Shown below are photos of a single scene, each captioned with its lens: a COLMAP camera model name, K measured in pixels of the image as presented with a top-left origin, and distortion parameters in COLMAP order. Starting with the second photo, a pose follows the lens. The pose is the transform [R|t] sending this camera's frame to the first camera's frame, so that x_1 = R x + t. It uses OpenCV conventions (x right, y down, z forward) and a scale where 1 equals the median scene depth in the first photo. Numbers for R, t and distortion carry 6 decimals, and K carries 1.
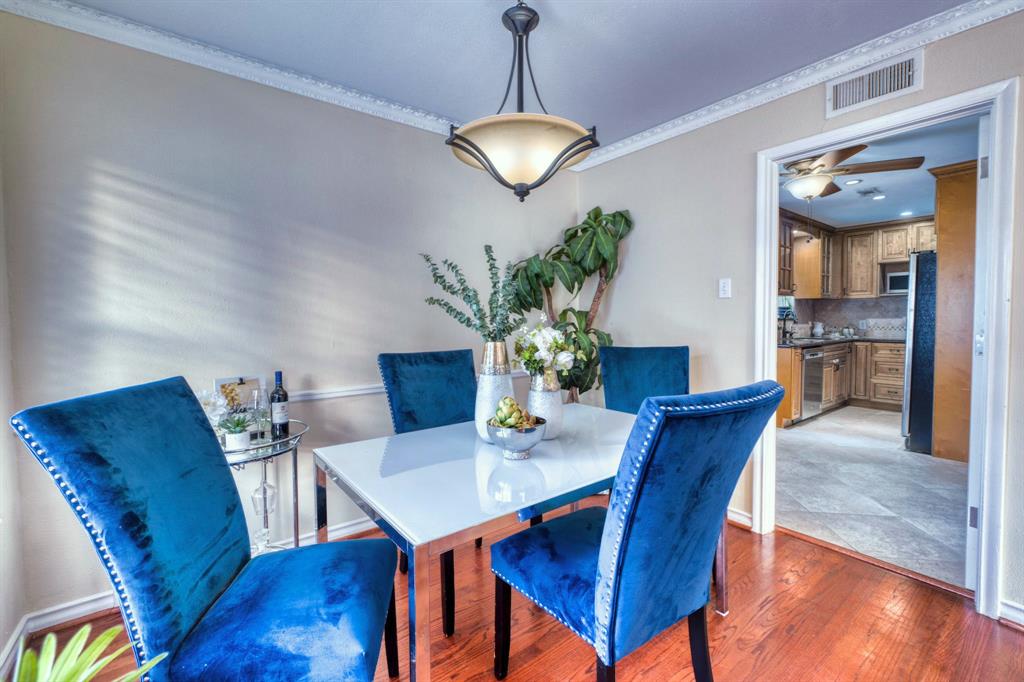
lens RADIAL K [[436.8, 0, 514.4], [0, 436.8, 333.5], [0, 0, 1]] dist [-0.005246, -0.000165]
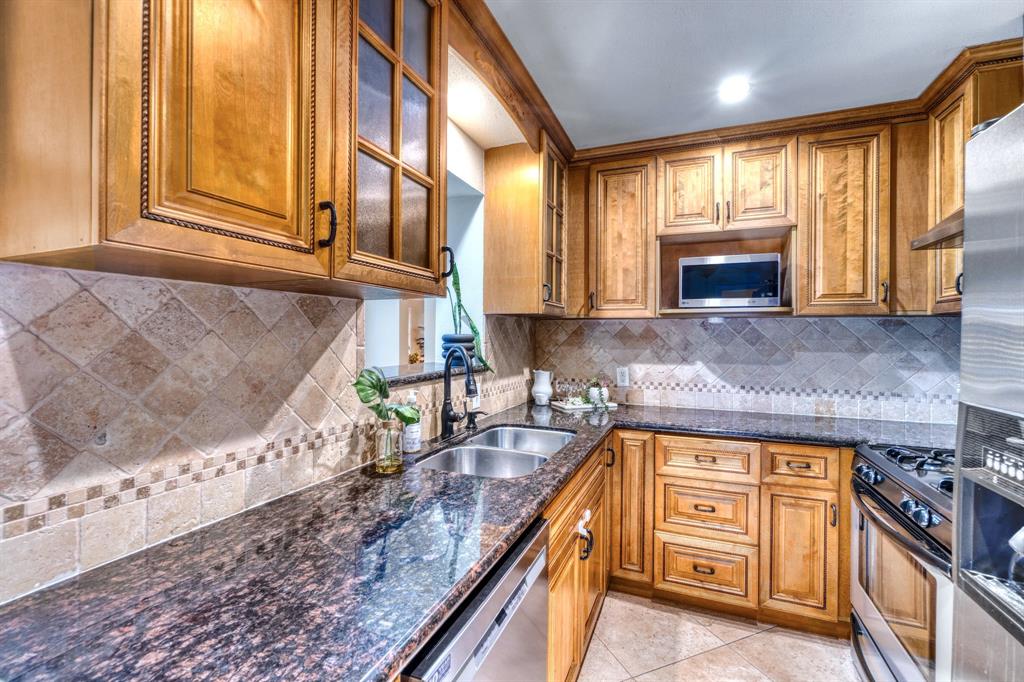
lens RADIAL K [[436.8, 0, 515.6], [0, 436.8, 336.2], [0, 0, 1]] dist [-0.005246, -0.000165]
pose [[0.864649, 0.011727, 0.502240, 0.487030], [0.004755, 0.999492, -0.031523, -0.050018], [-0.502354, 0.029645, 0.864154, 0.679846]]
